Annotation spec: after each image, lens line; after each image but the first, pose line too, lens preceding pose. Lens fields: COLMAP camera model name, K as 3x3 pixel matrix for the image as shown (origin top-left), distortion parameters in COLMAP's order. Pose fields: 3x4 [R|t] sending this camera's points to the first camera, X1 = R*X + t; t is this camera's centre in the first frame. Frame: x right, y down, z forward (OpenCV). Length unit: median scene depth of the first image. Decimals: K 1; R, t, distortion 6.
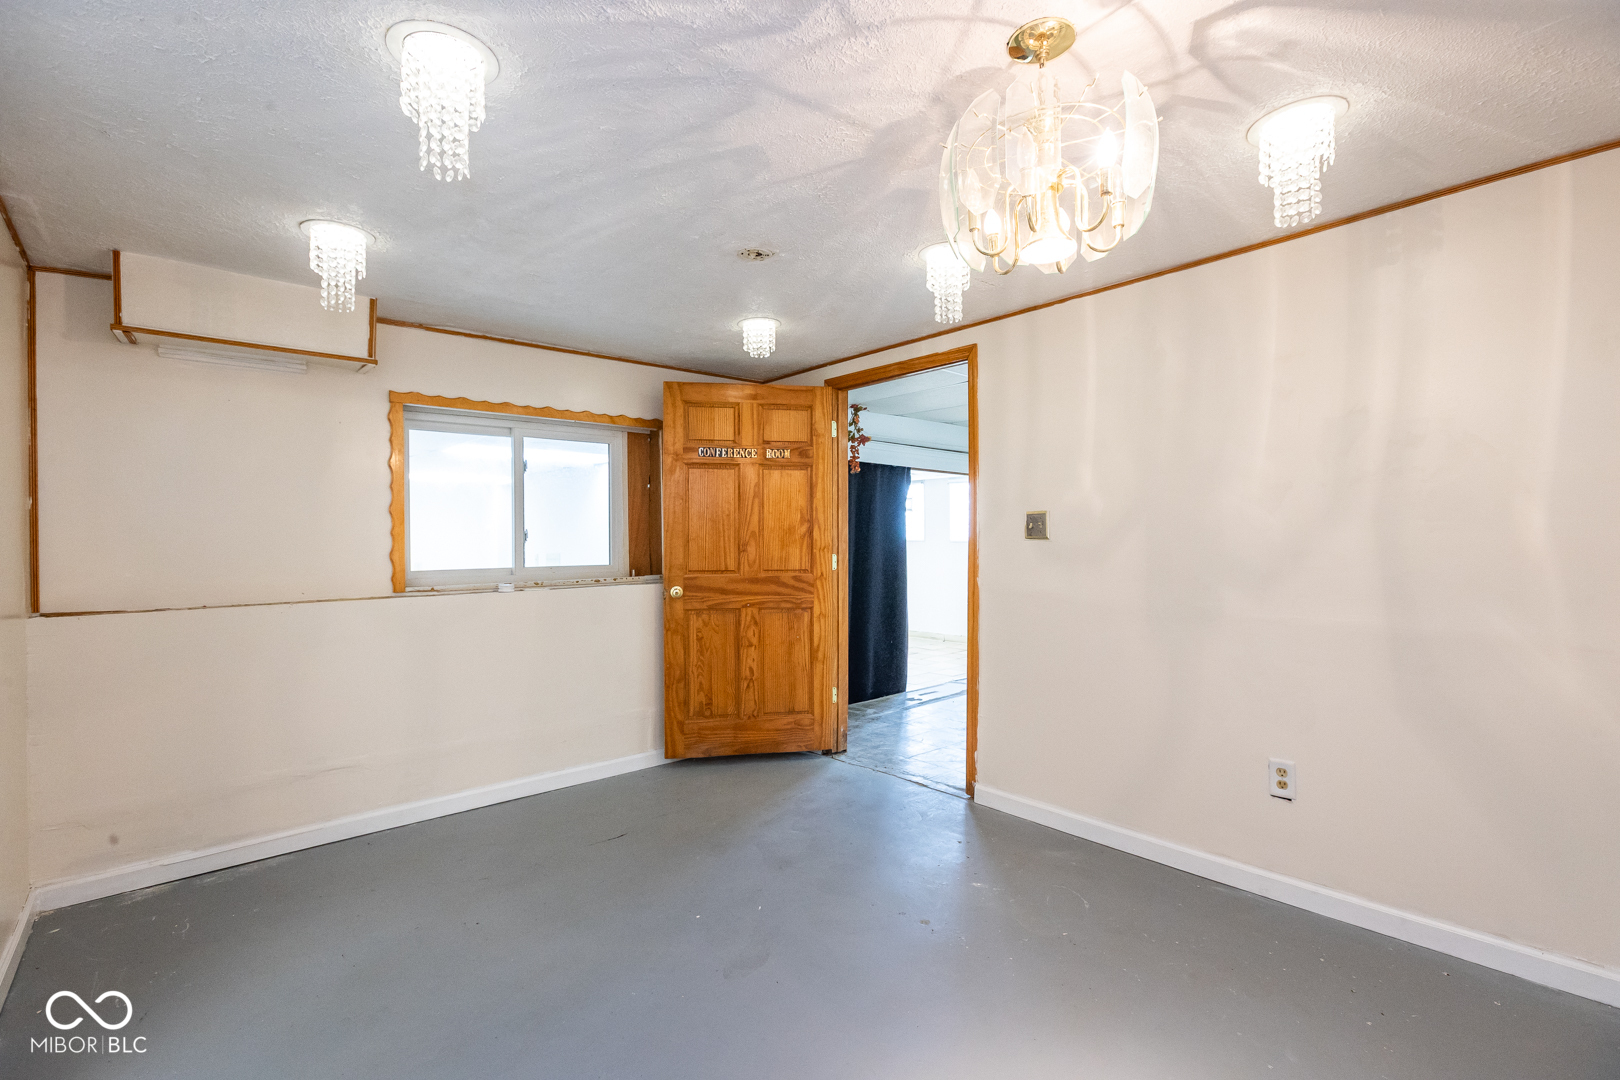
lens RADIAL K [[722.7, 0, 809.5], [0, 722.7, 541.6], [0, 0, 1]] dist [-0.015433, 0.000415]
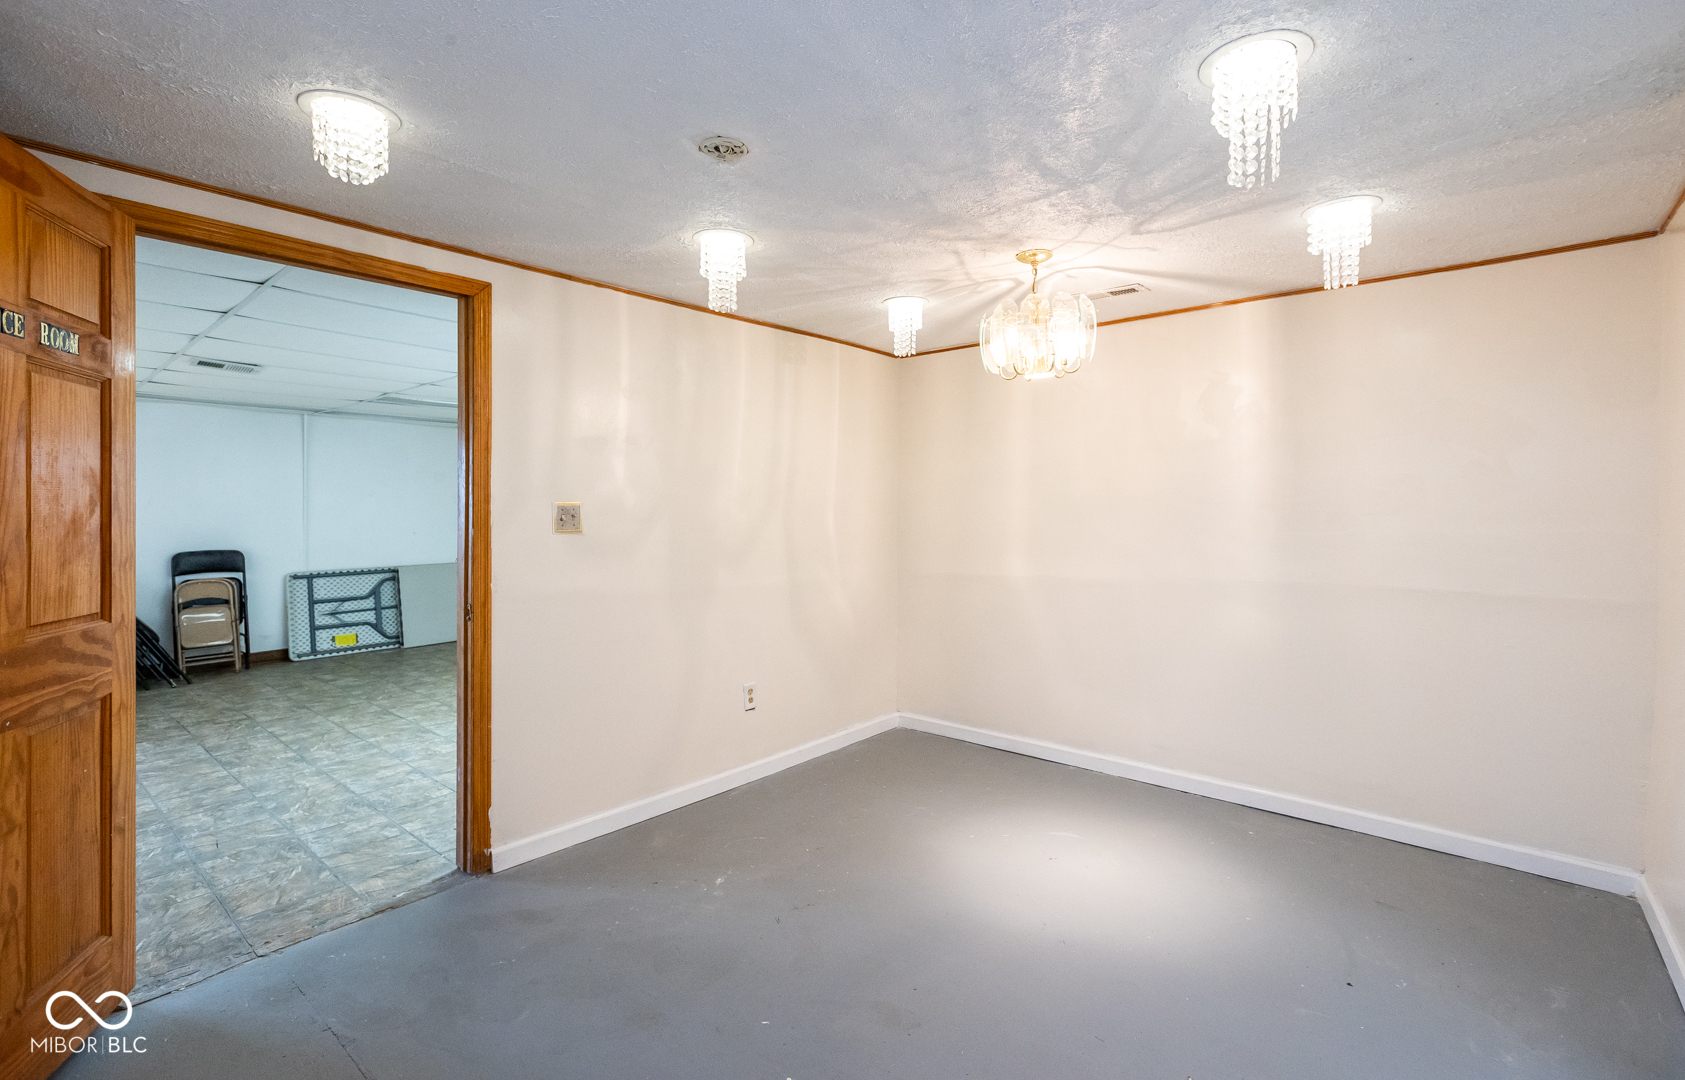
lens RADIAL K [[753.6, 0, 846.2], [0, 753.6, 516.2], [0, 0, 1]] dist [-0.000316, -0.000168]
pose [[-0.132854, 0.001758, 0.991134, -0.613359], [0.007065, 0.999975, -0.000826, -0.019834], [-0.991110, 0.006893, -0.132863, 0.712424]]
